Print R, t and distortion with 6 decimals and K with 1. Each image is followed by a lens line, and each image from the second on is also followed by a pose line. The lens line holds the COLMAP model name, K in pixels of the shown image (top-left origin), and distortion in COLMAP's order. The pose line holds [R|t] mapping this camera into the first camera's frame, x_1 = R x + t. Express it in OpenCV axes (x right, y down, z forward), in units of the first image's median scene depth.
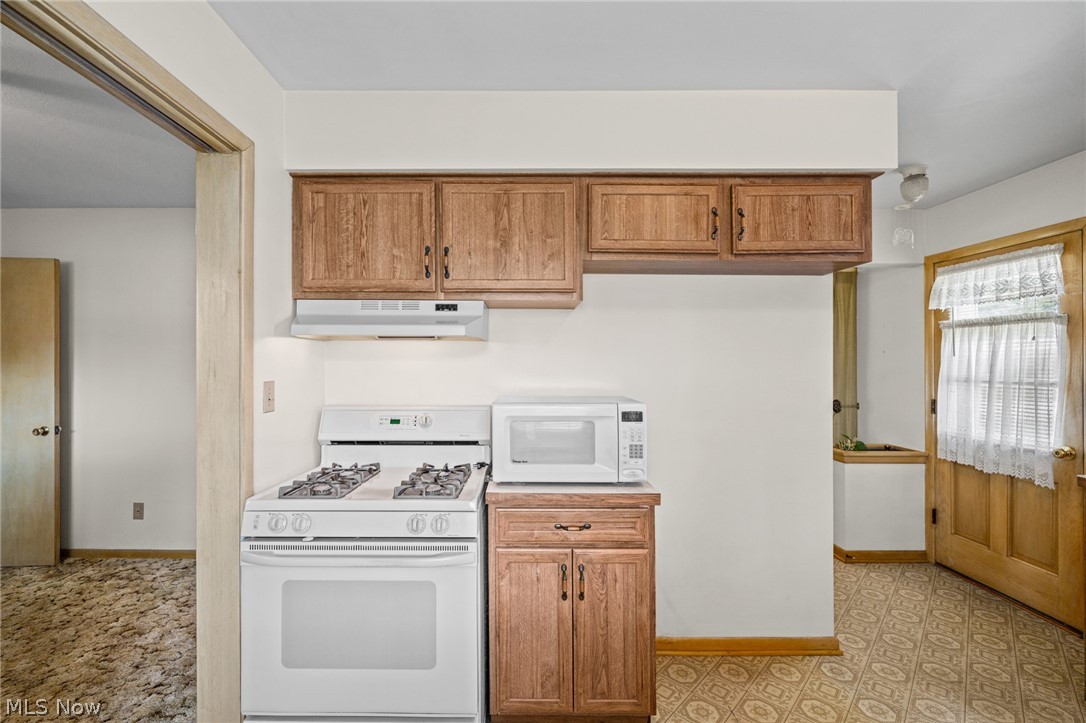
lens RADIAL K [[459.6, 0, 543.7], [0, 459.6, 365.2], [0, 0, 1]] dist [-0.001836, 0.000031]
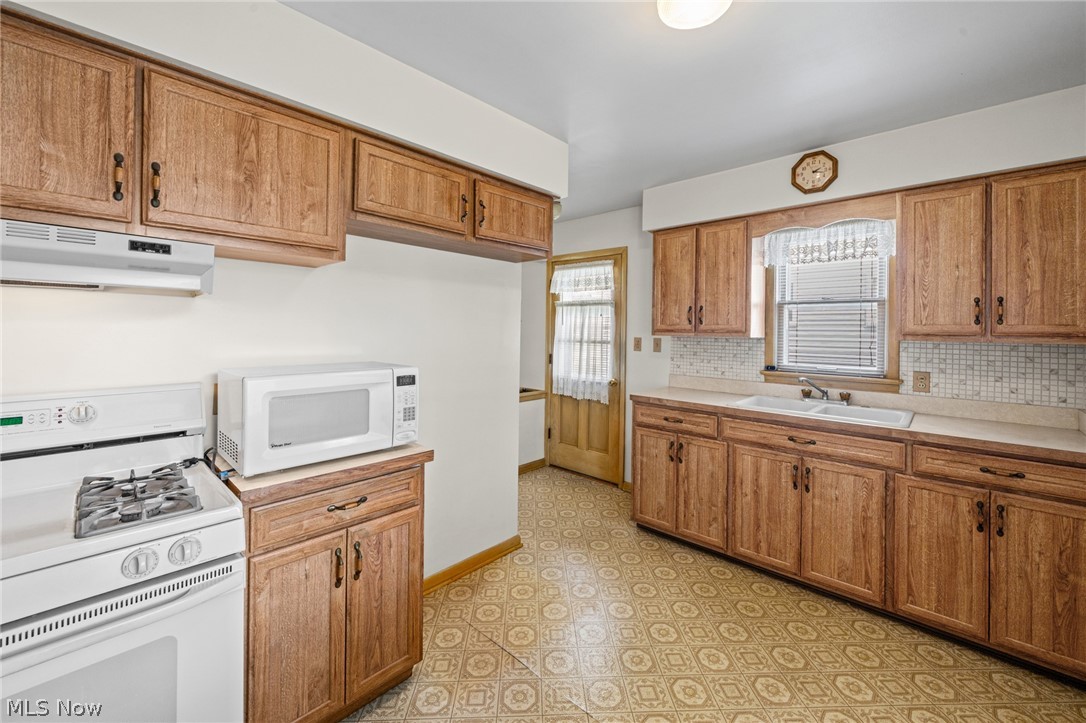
lens RADIAL K [[427.5, 0, 548.0], [0, 427.5, 328.3], [0, 0, 1]] dist [-0.004358, 0.000357]
pose [[0.688173, 0.008034, 0.725503, -0.262083], [-0.006489, 0.999967, -0.004918, -0.002255], [-0.725518, -0.001323, 0.688202, 0.104303]]
